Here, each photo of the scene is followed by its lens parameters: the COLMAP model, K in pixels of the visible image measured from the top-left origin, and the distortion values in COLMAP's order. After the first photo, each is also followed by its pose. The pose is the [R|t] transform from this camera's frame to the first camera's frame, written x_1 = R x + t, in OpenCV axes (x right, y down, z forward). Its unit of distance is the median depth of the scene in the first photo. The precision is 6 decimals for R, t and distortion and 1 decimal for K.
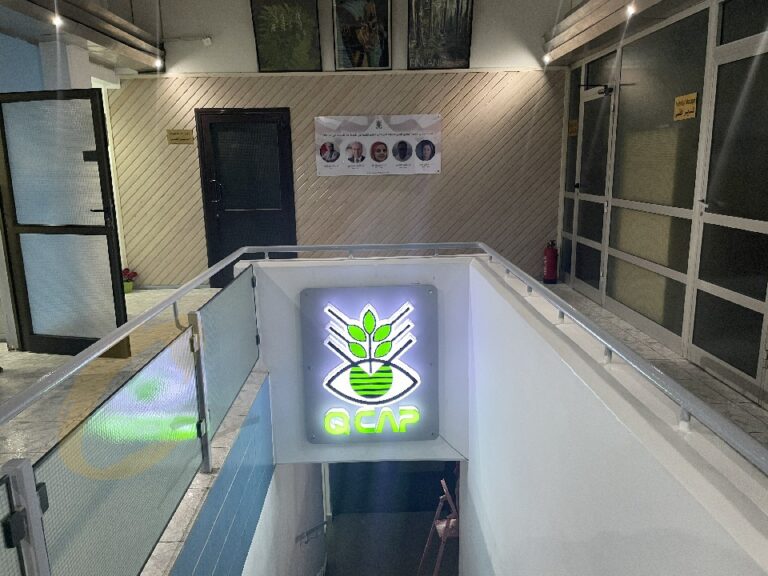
lens RADIAL K [[589.1, 0, 382.3], [0, 589.1, 287.6], [0, 0, 1]] dist [0.044936, -0.043732]
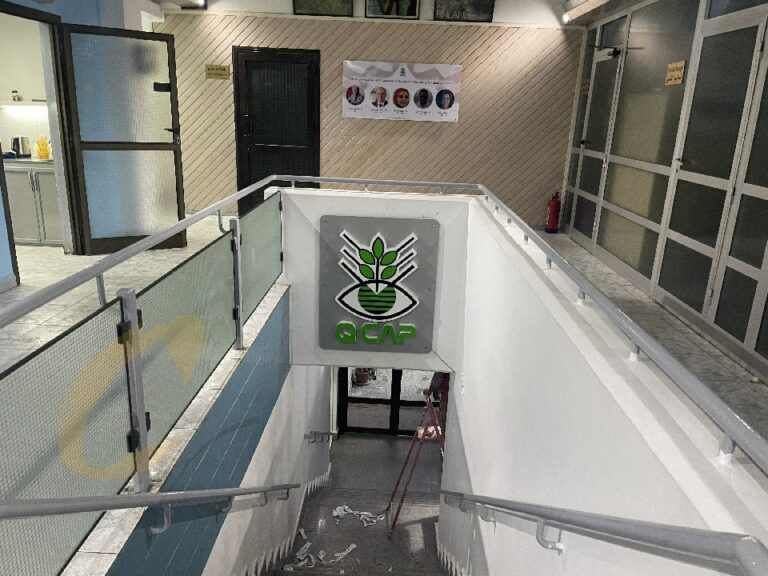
lens RADIAL K [[589.1, 0, 387.3], [0, 589.1, 286.3], [0, 0, 1]] dist [0.044936, -0.043732]
pose [[0.997399, 0.069421, -0.019365, 0.022023], [-0.067628, 0.994373, 0.081536, 0.036549], [0.024916, -0.080014, 0.996482, -0.148550]]
